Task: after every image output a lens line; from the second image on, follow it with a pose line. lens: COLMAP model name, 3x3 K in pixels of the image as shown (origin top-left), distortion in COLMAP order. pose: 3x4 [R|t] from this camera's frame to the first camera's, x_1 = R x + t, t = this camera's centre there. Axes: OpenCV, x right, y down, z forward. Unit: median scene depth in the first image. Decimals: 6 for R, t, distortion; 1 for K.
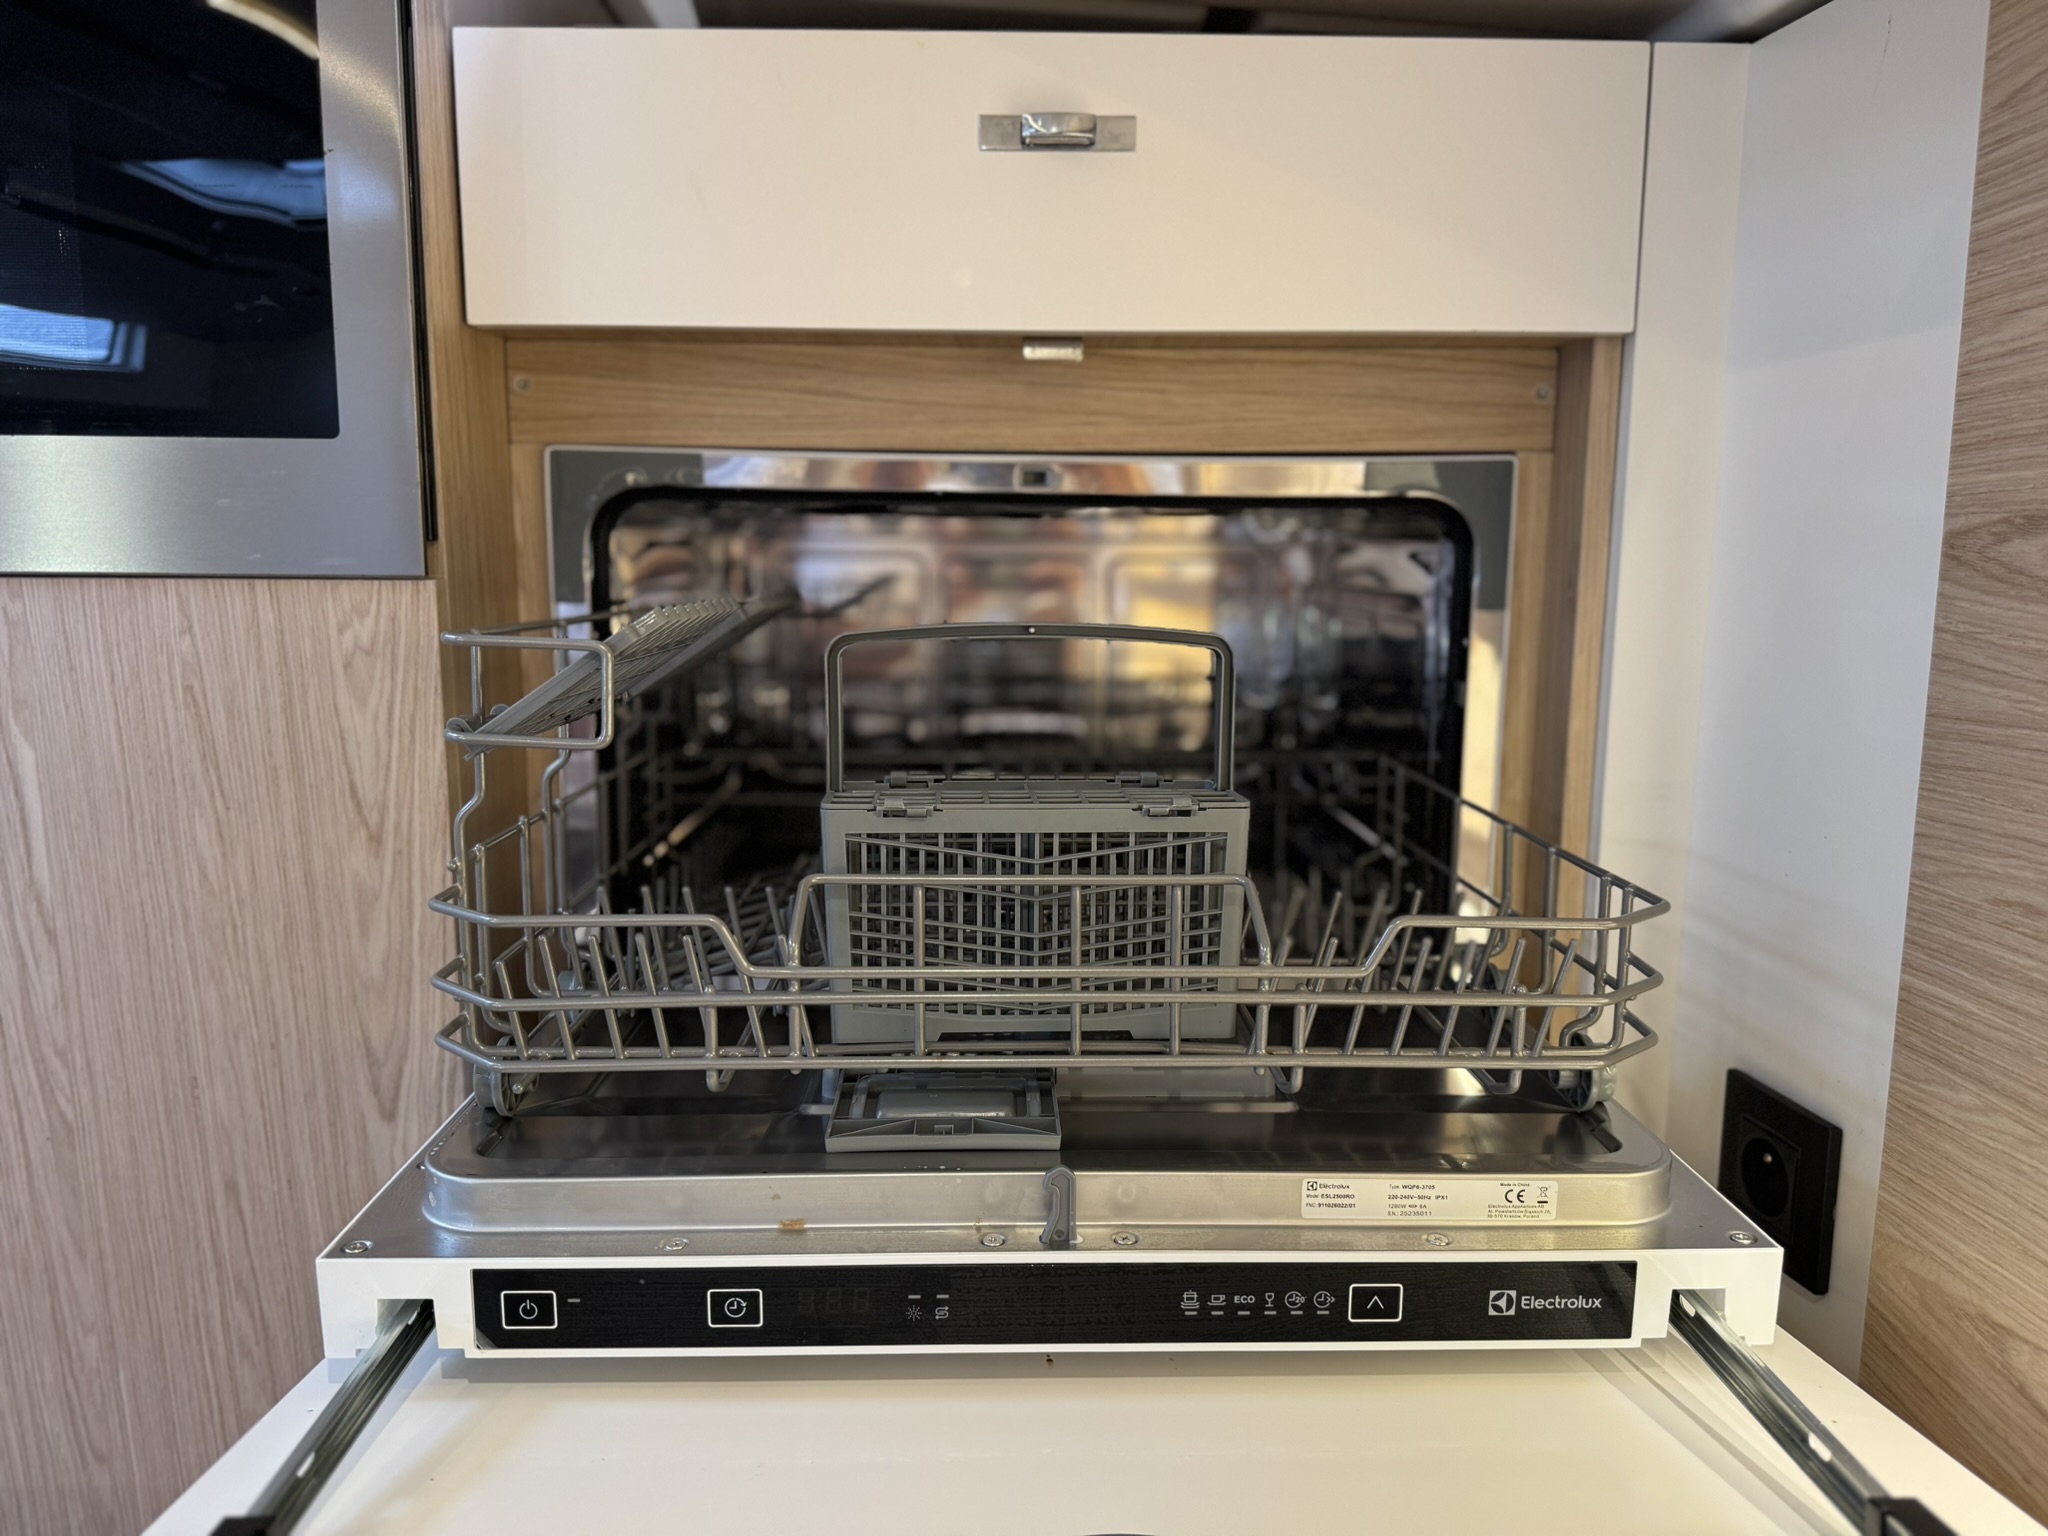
lens RADIAL K [[1441.2, 0, 1032.2], [0, 1441.2, 773.5], [0, 0, 1]] dist [0.056883, -0.070471]
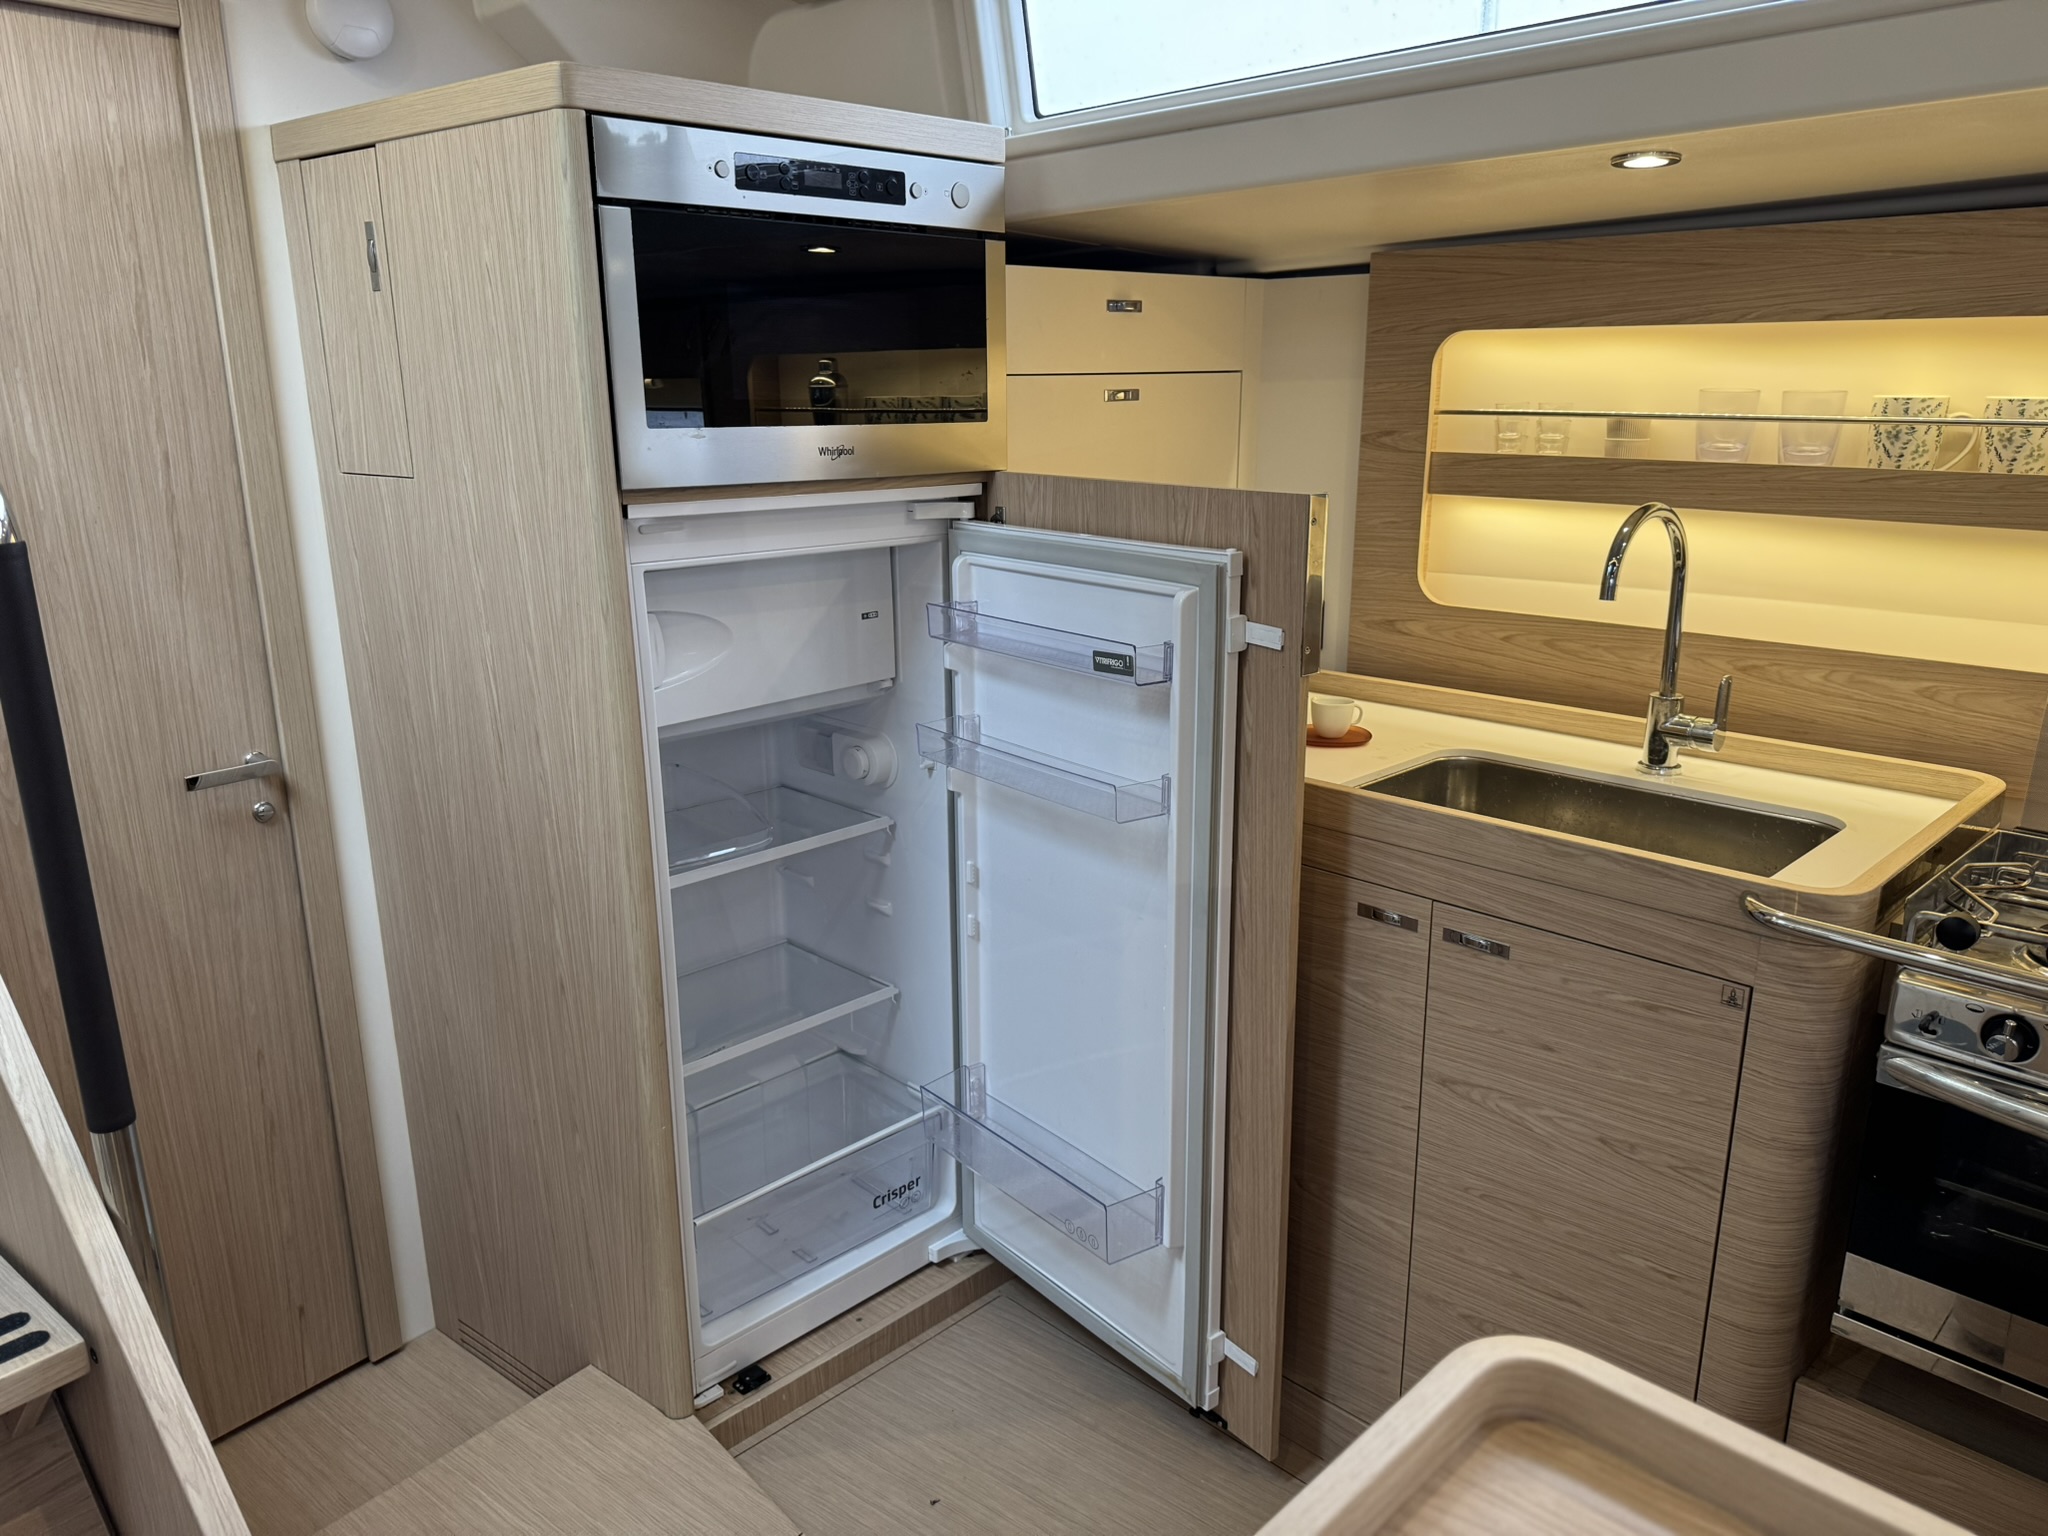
lens RADIAL K [[1441.2, 0, 1032.5], [0, 1441.2, 773.4], [0, 0, 1]] dist [0.056883, -0.070471]
pose [[0.722628, -0.196544, 0.662706, -2.294057], [0.123047, 0.979988, 0.156471, 0.012899], [-0.680198, -0.031526, 0.732350, -1.091508]]
